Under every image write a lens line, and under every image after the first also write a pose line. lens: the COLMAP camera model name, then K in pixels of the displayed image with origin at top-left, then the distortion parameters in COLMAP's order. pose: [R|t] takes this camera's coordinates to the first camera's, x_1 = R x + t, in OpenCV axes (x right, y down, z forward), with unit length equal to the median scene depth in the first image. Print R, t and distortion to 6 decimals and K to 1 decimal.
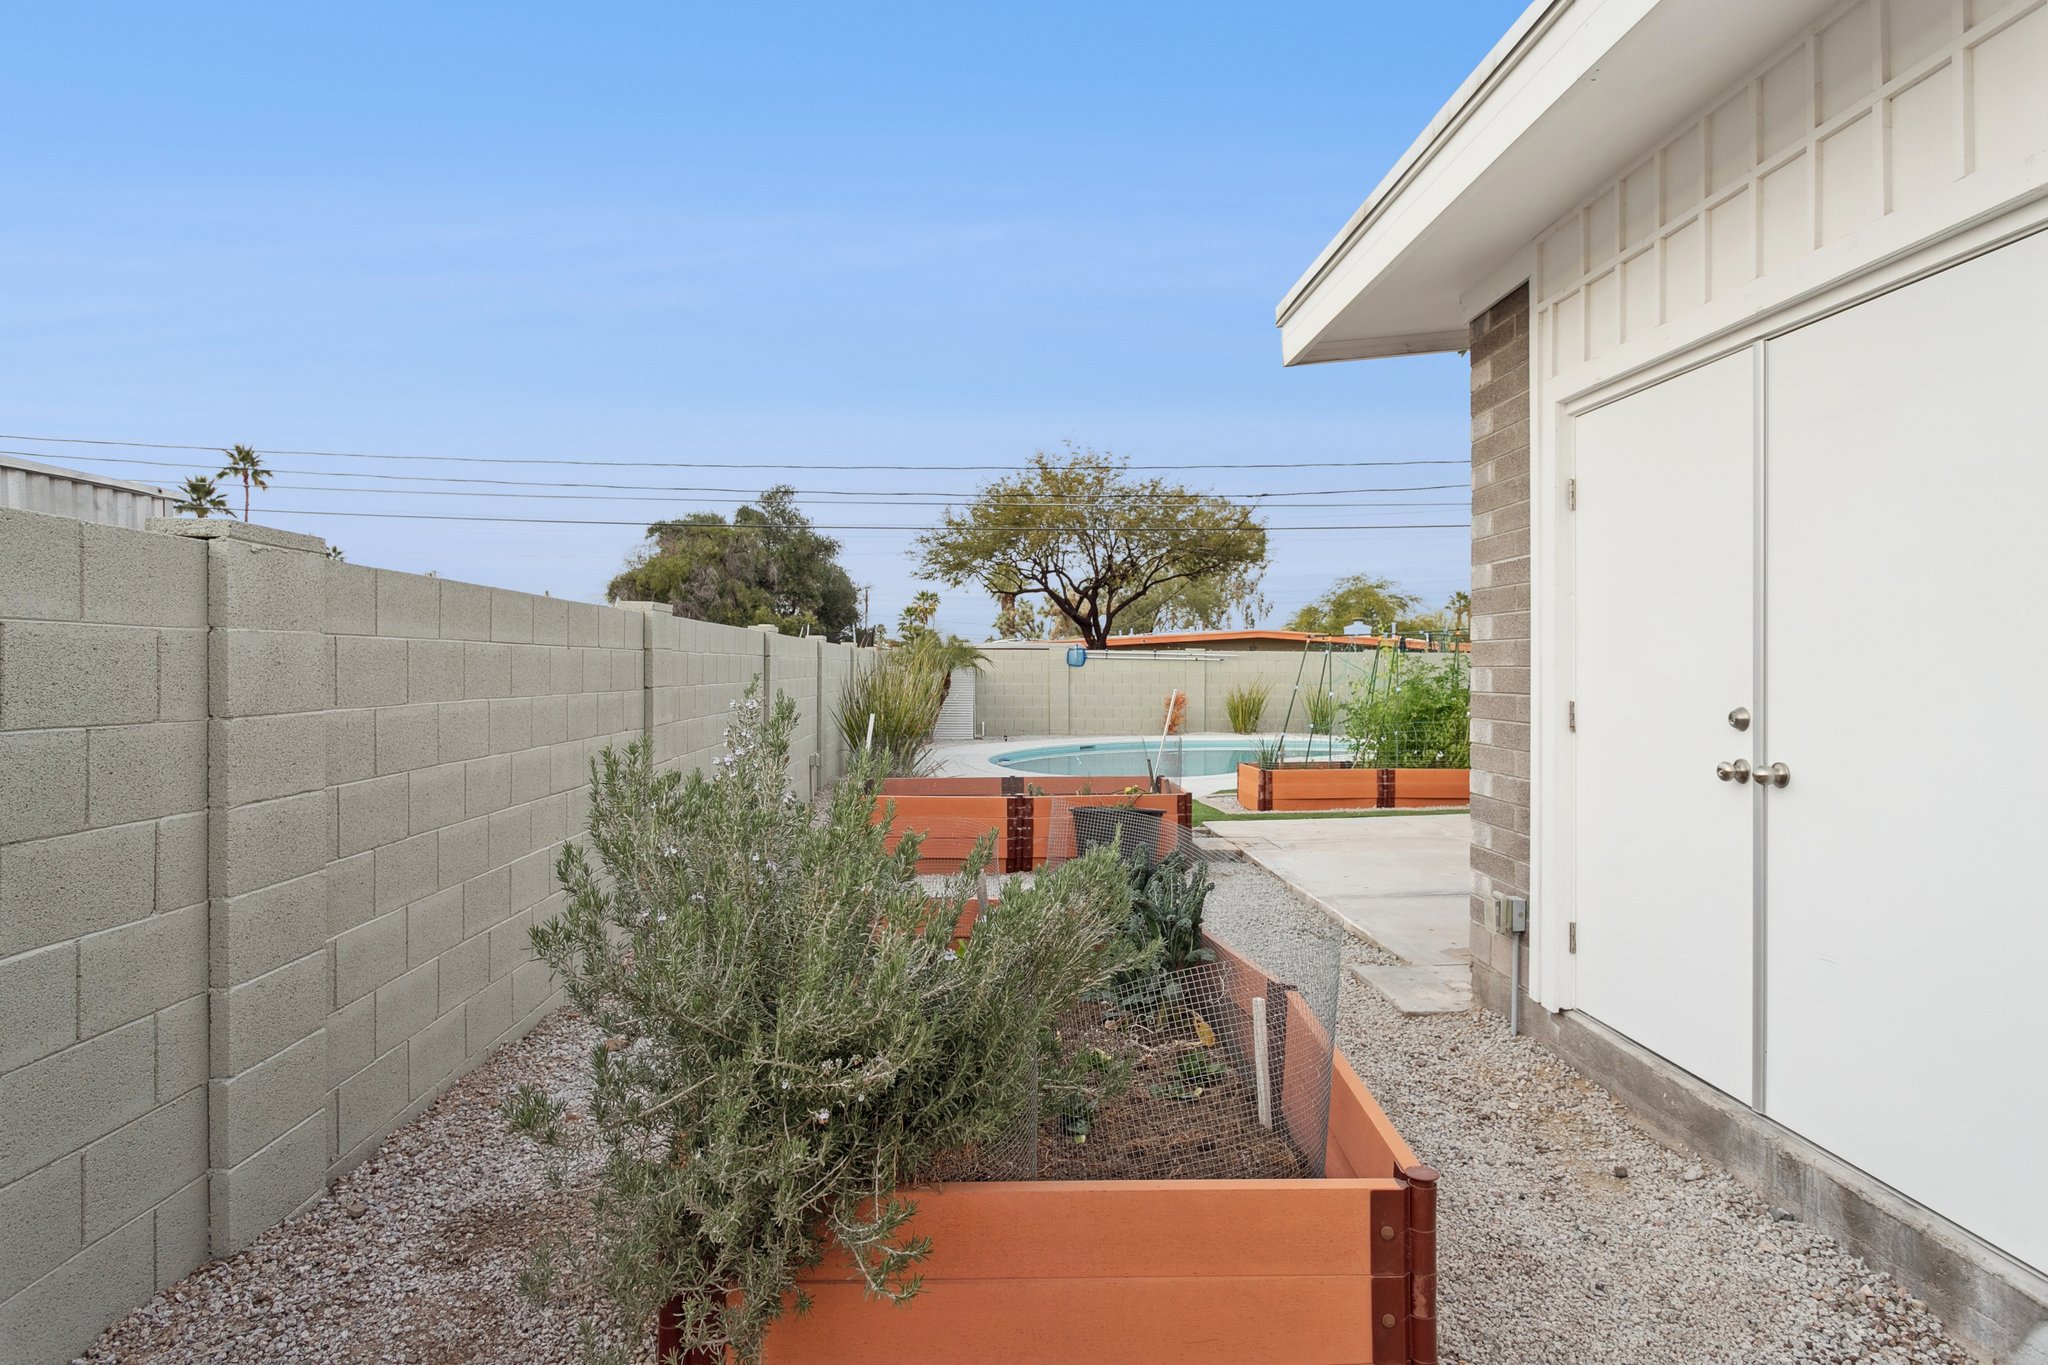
lens RADIAL K [[1178.5, 0, 1024.0], [0, 1178.5, 682.5], [0, 0, 1]] dist [0.001825, -0.000234]
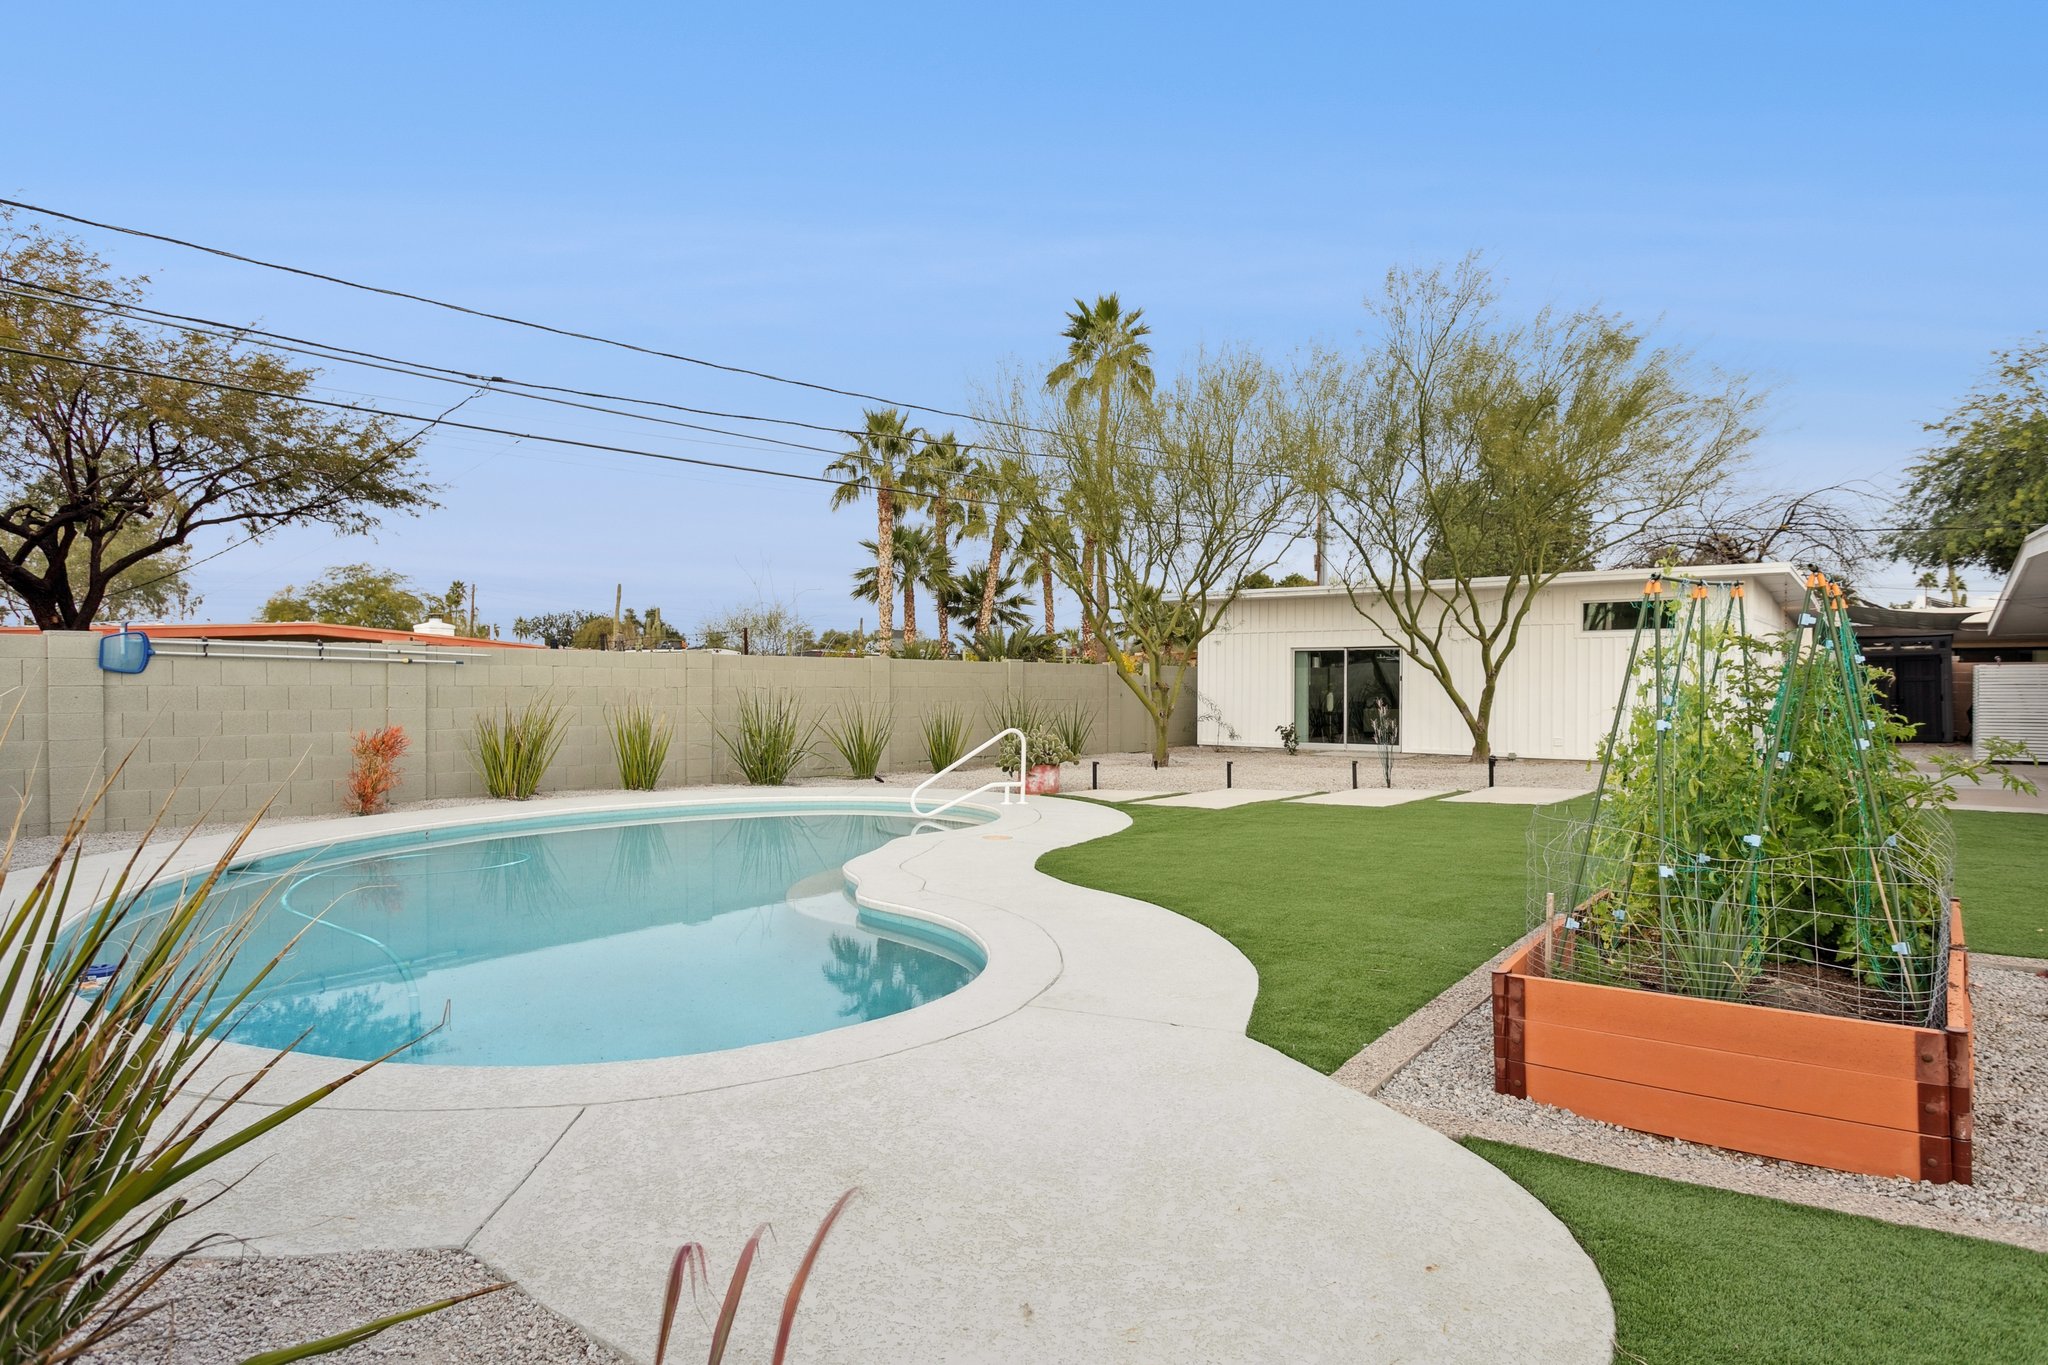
lens RADIAL K [[1178.5, 0, 1024.0], [0, 1178.5, 682.5], [0, 0, 1]] dist [0.001825, -0.000234]
pose [[0.657169, -0.002145, 0.753740, -0.051973], [0.011181, 0.999914, -0.006903, -0.002796], [-0.753660, 0.012964, 0.657136, 0.354154]]
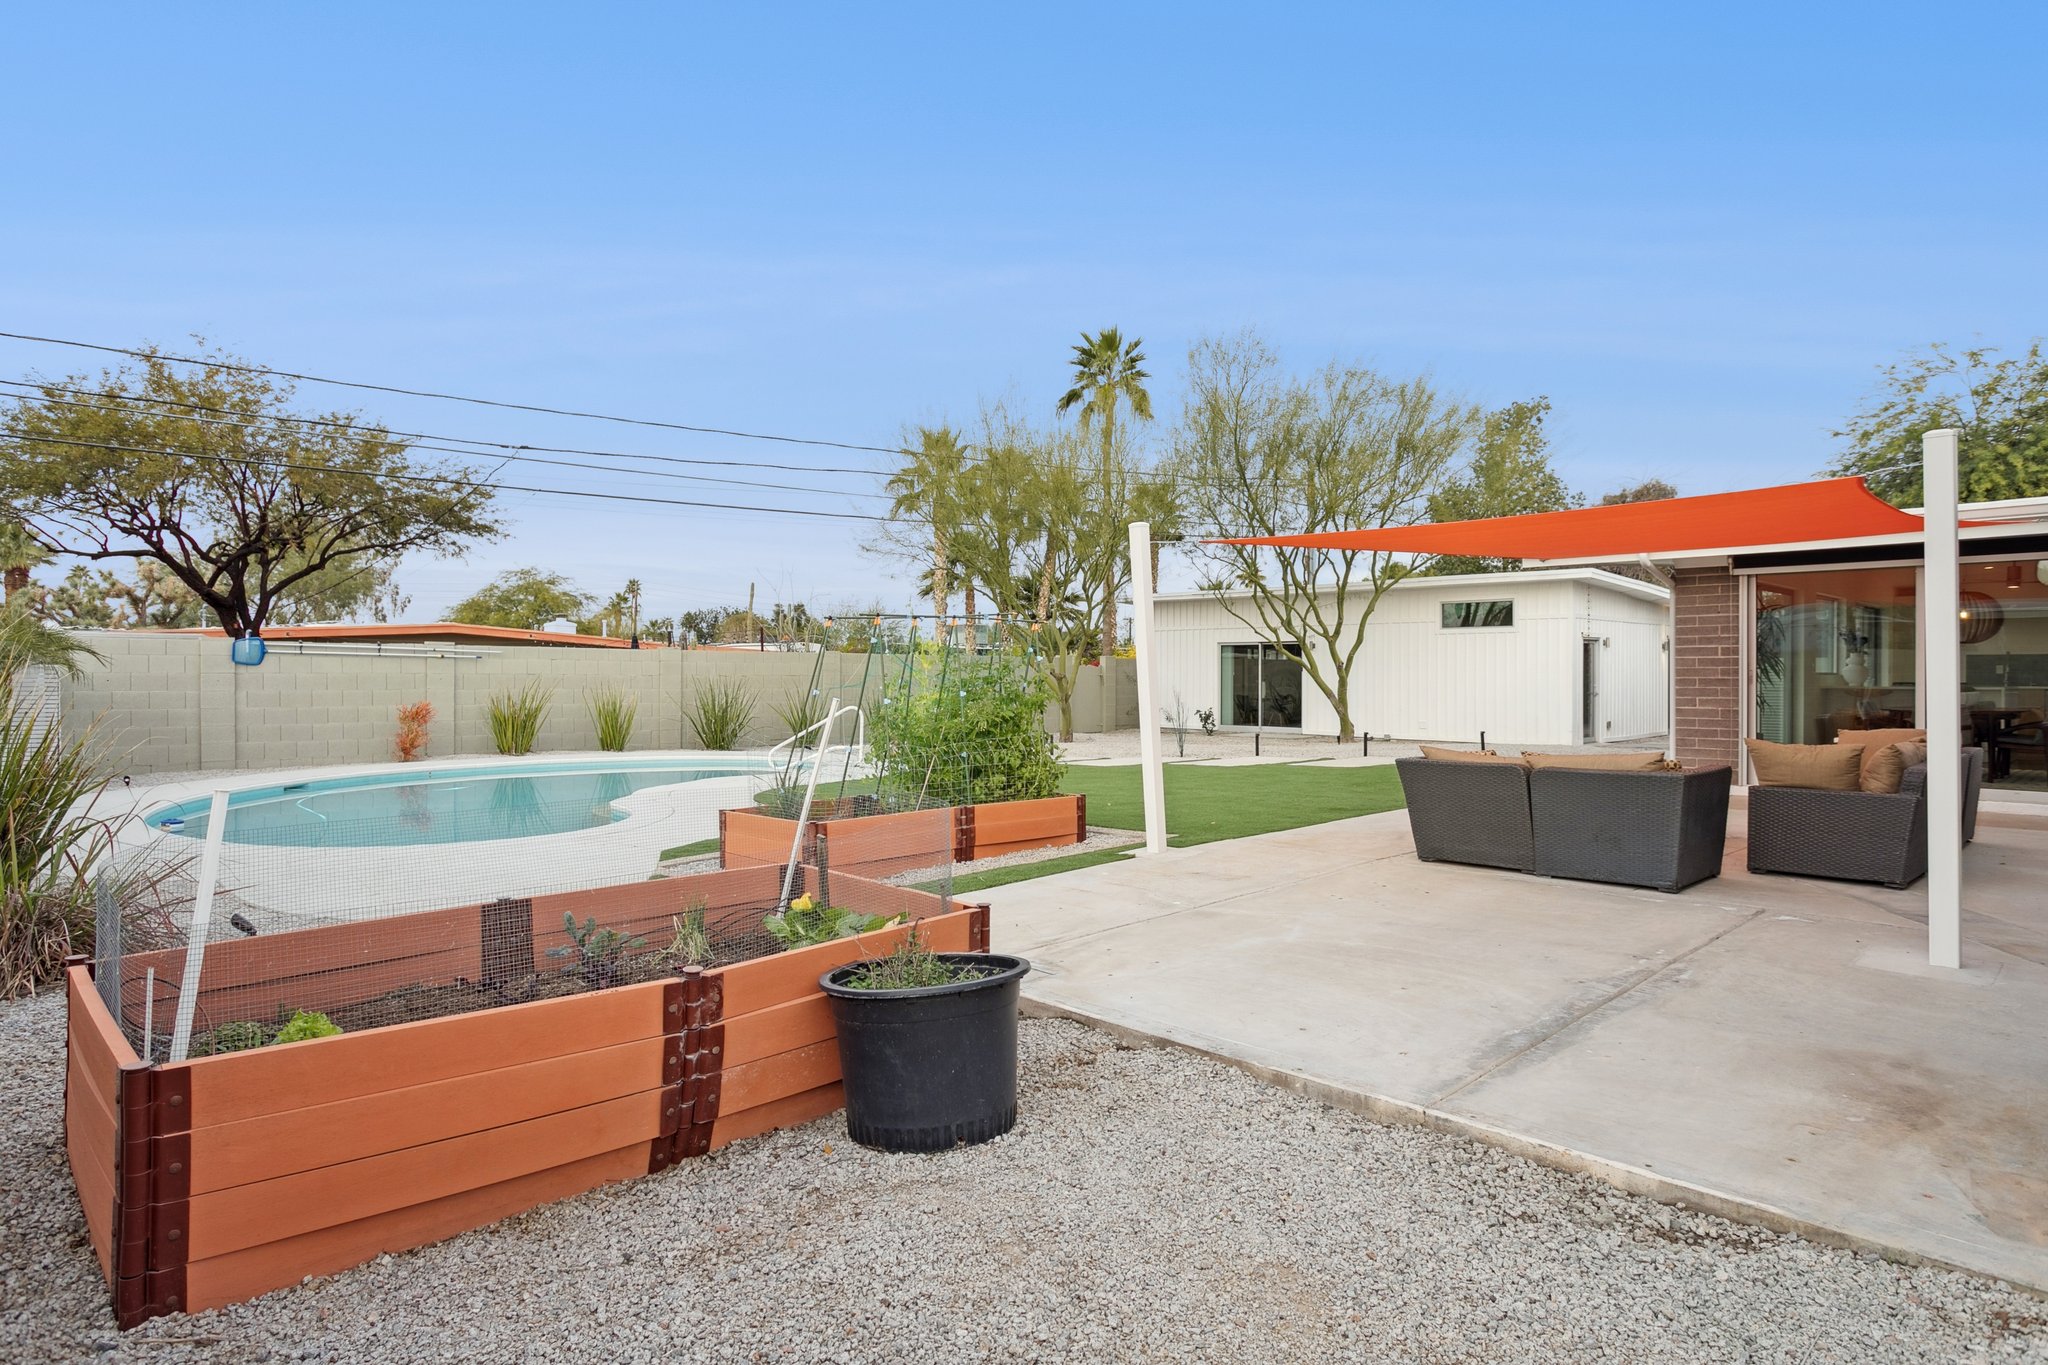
lens RADIAL K [[1178.5, 0, 1024.0], [0, 1178.5, 682.5], [0, 0, 1]] dist [0.001825, -0.000234]
pose [[0.758901, -0.005931, 0.651180, -0.044700], [0.008067, 0.999967, -0.000294, -0.000165], [-0.651157, 0.005476, 0.758924, 0.158378]]
